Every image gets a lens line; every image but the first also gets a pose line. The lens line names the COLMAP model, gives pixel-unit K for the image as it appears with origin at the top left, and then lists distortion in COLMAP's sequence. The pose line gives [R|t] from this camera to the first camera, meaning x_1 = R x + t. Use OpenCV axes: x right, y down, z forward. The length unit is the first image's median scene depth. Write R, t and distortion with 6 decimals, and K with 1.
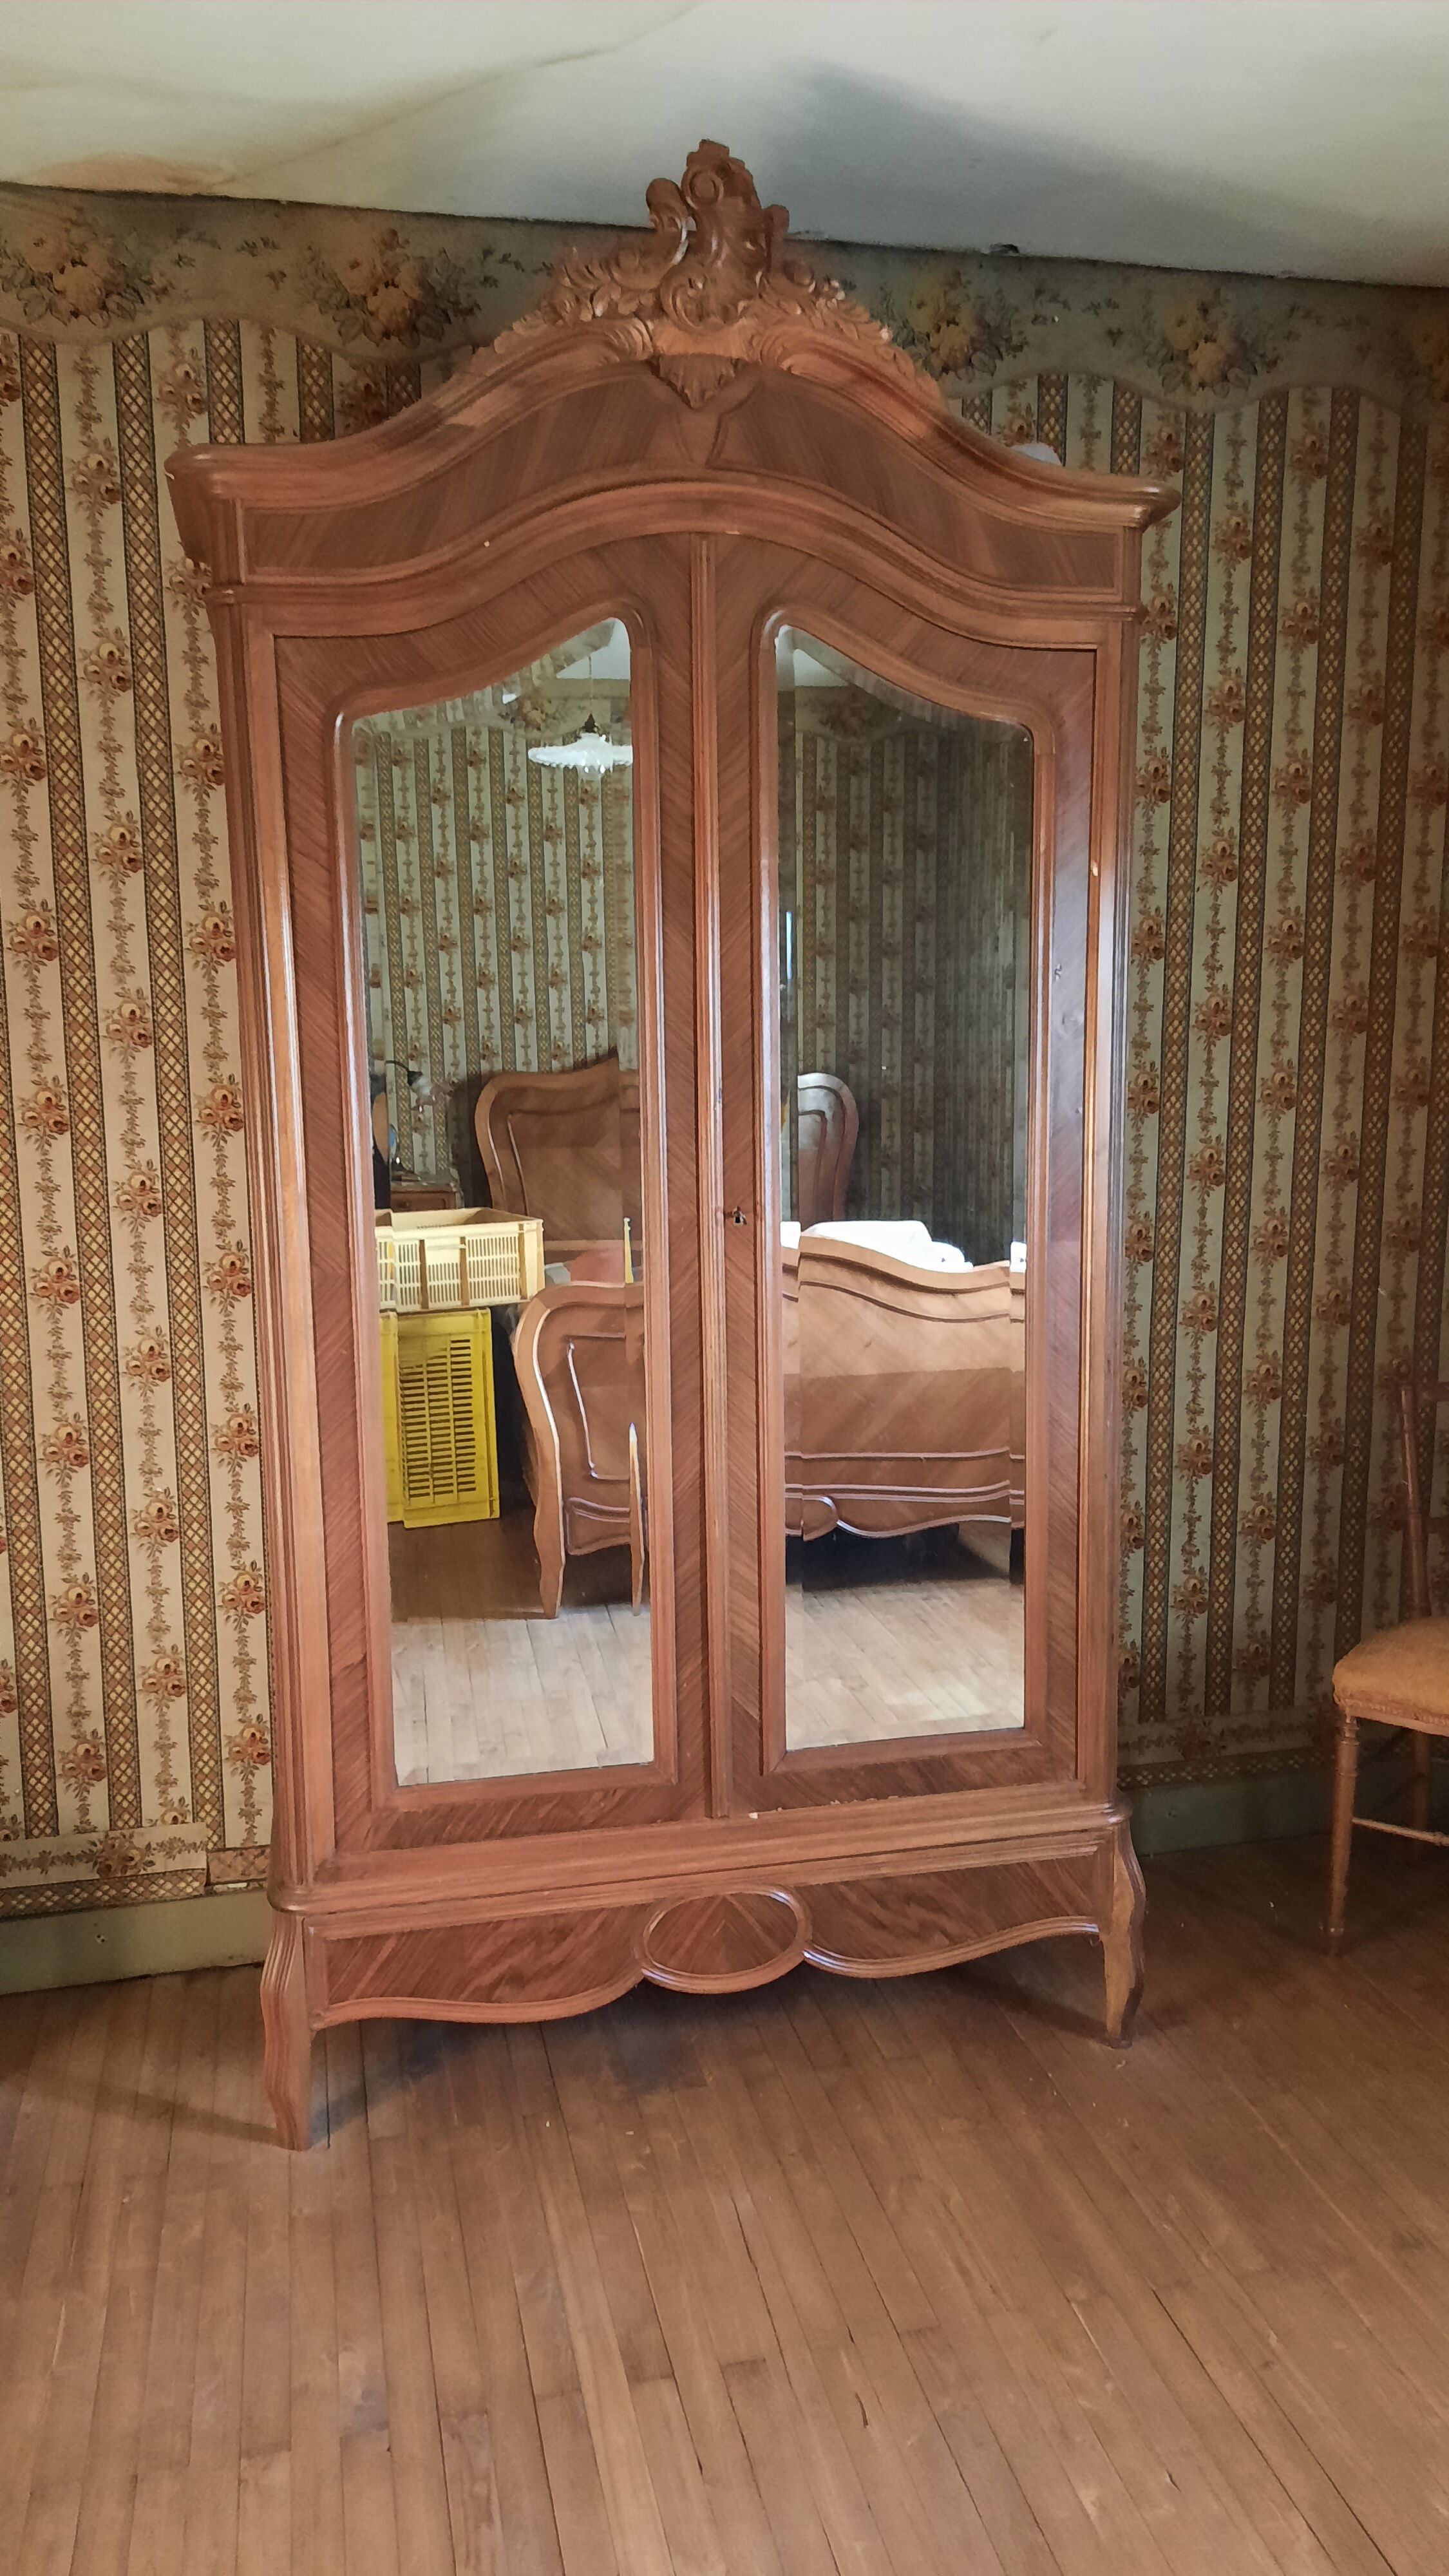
lens RADIAL K [[1817.5, 0, 672.2], [0, 1817.5, 1295.8], [0, 0, 1]] dist [0.051594, -0.056386]
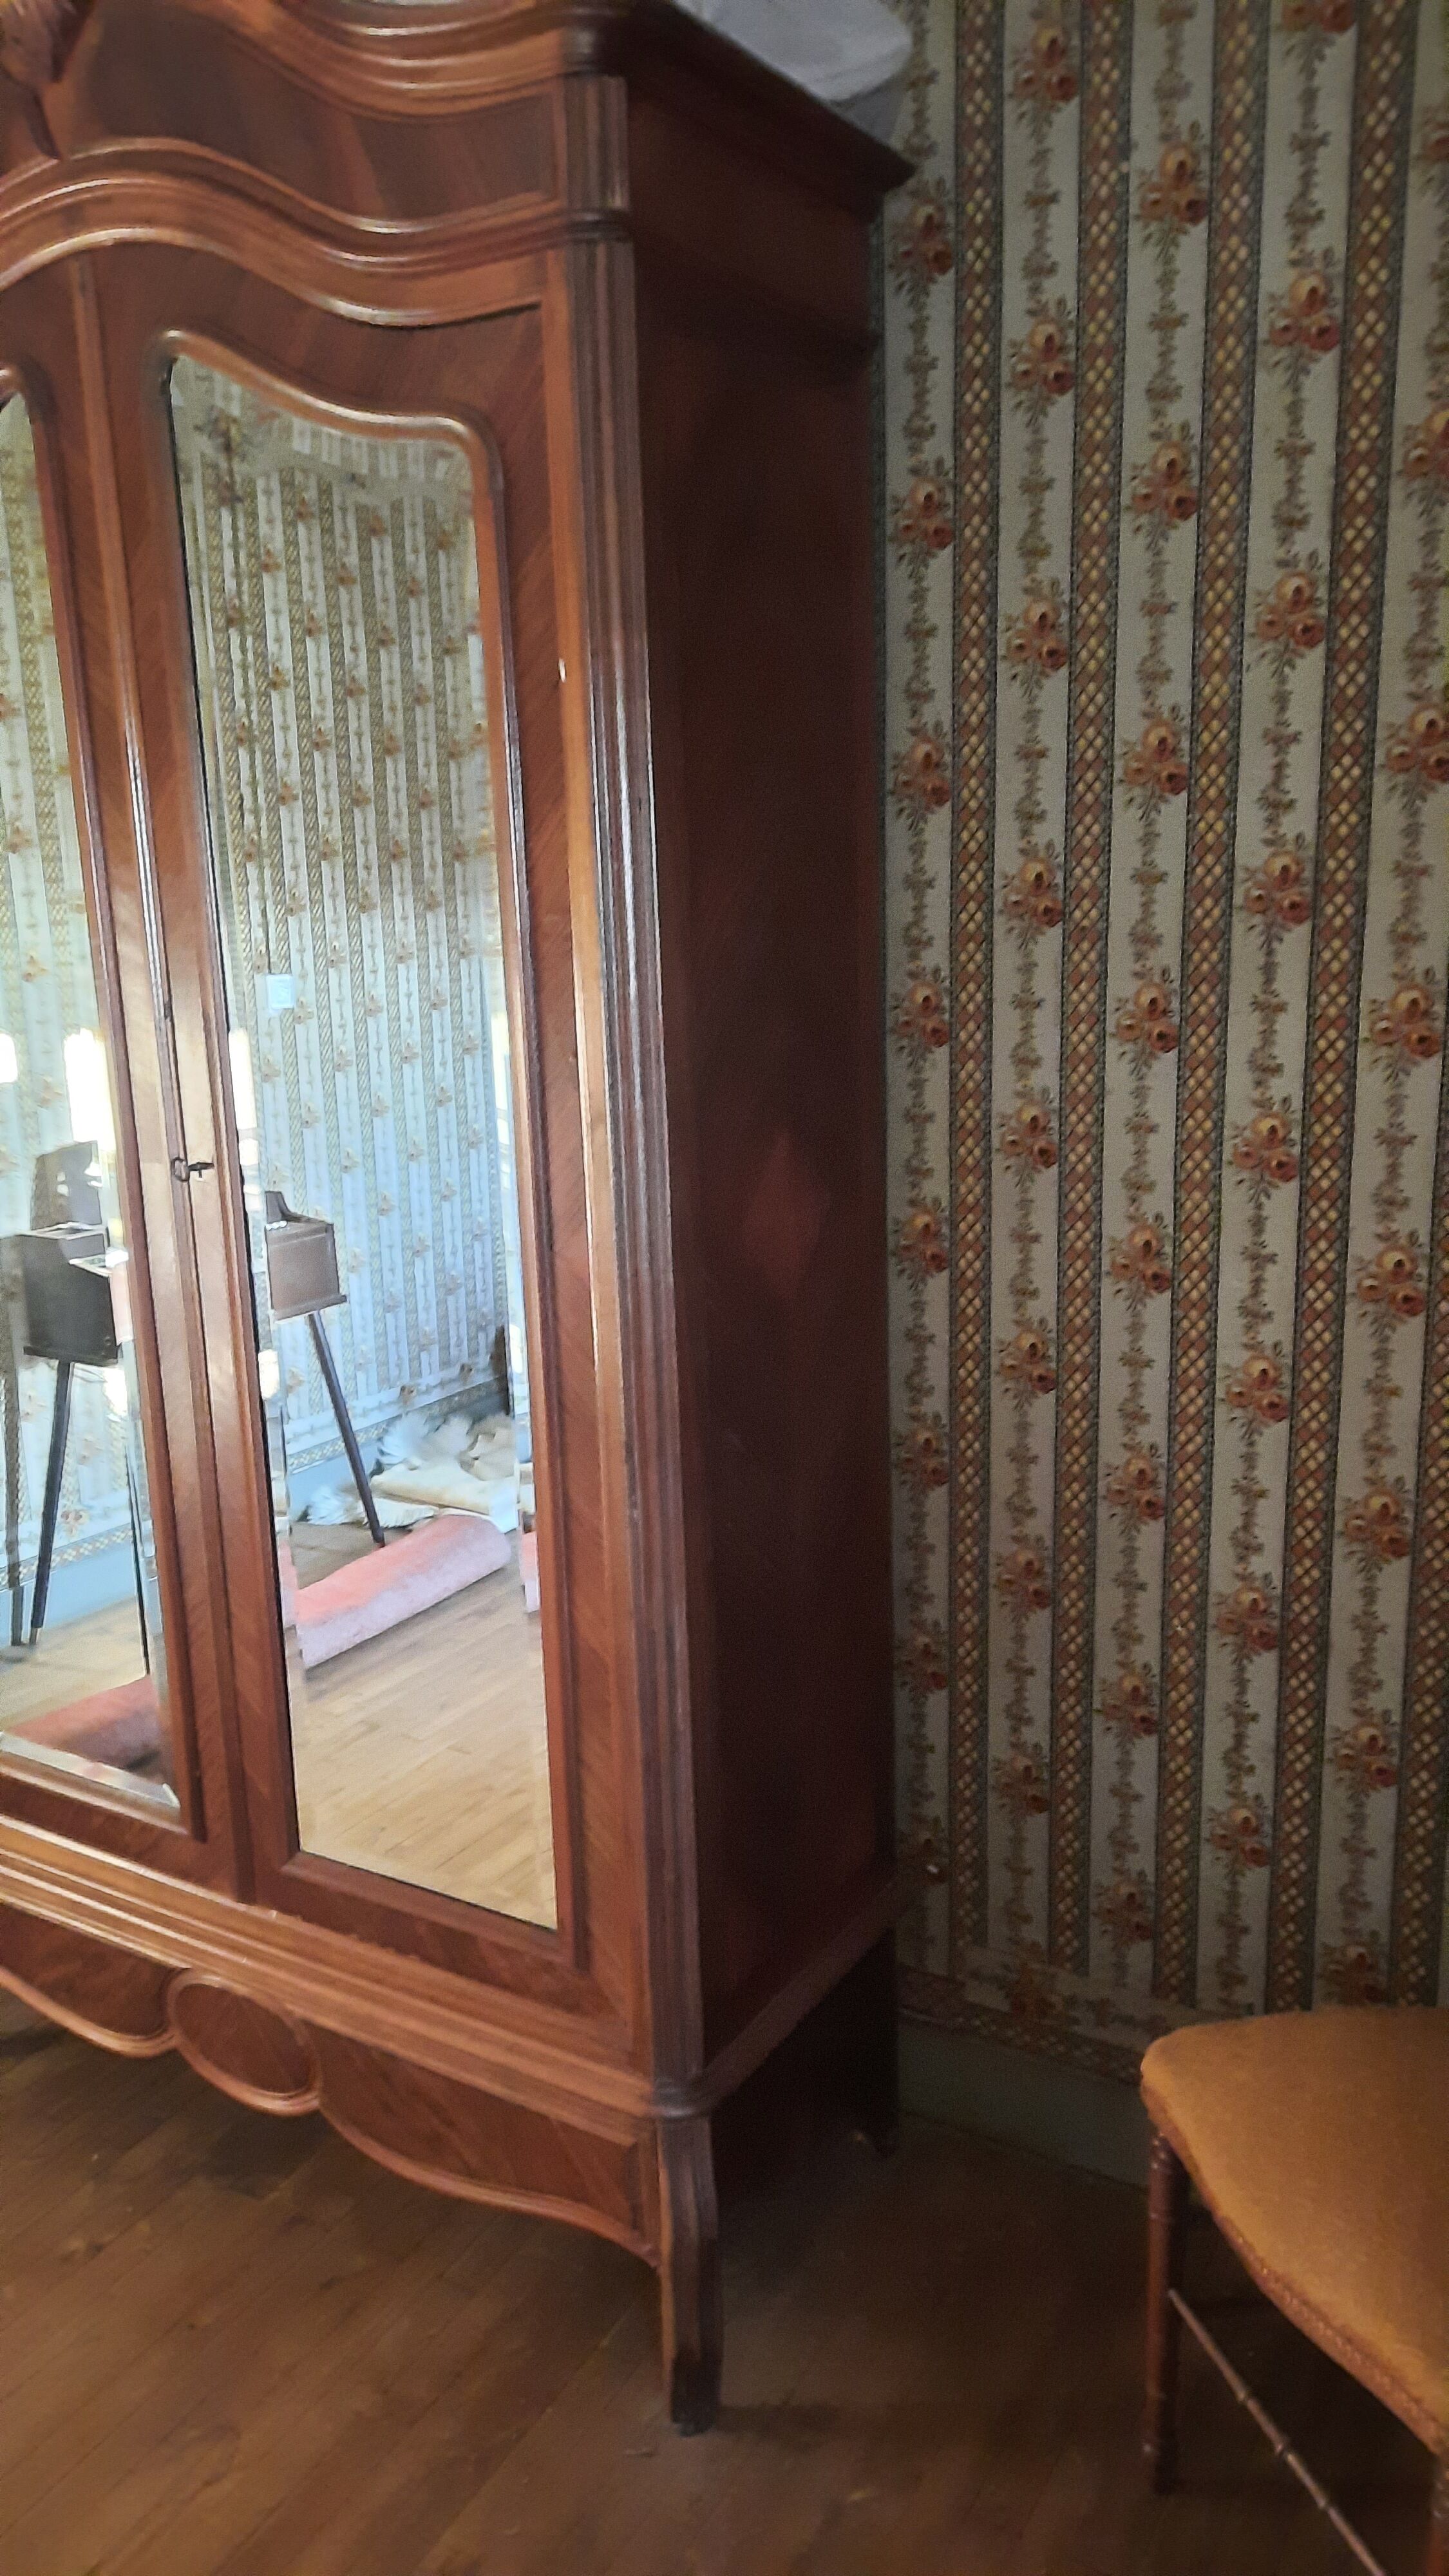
lens RADIAL K [[1817.5, 0, 672.2], [0, 1817.5, 1295.8], [0, 0, 1]] dist [0.051594, -0.056386]
pose [[0.744794, 0.140567, -0.652321, 0.597243], [-0.086322, 0.989643, 0.114697, -0.082149], [0.661687, -0.029116, 0.749215, 0.471152]]
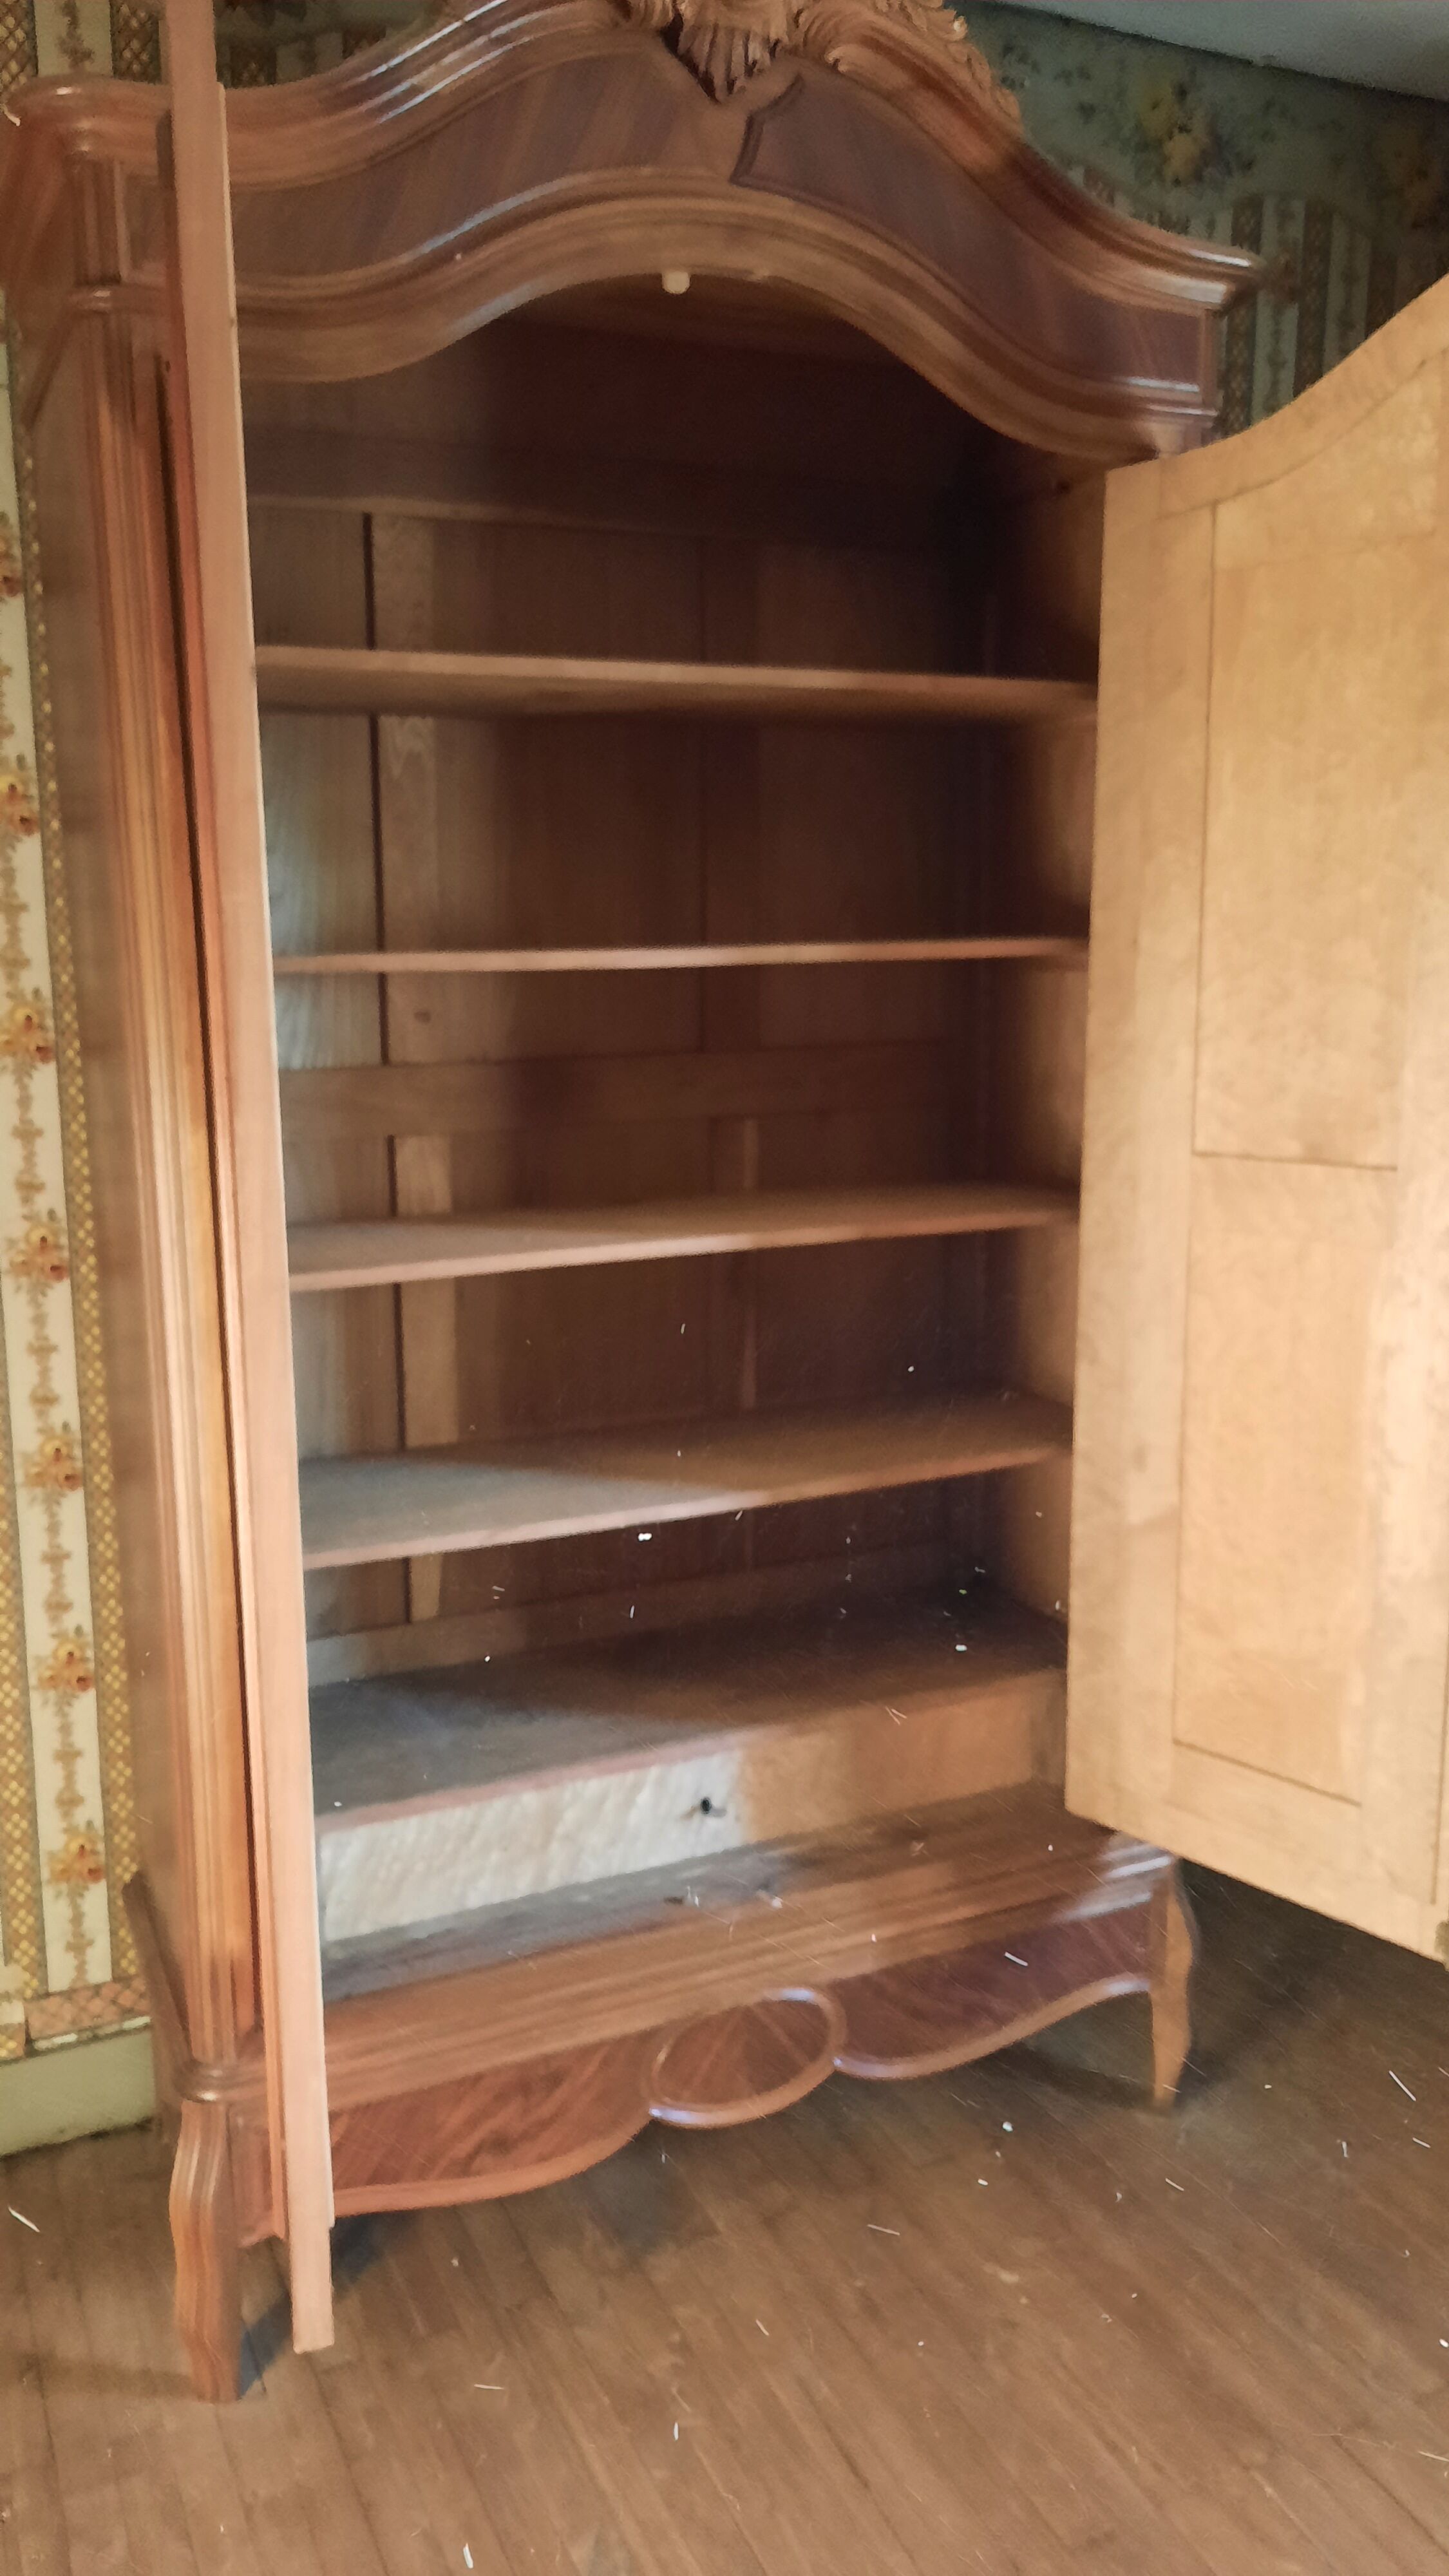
lens RADIAL K [[1880.1, 0, 672.1], [0, 1880.1, 1286.9], [0, 0, 1]] dist [0.004859, -0.004528]
pose [[0.977440, -0.035538, 0.208202, -0.148206], [0.030135, 0.999123, 0.029066, -0.012273], [-0.209053, -0.022136, 0.977654, 0.181636]]
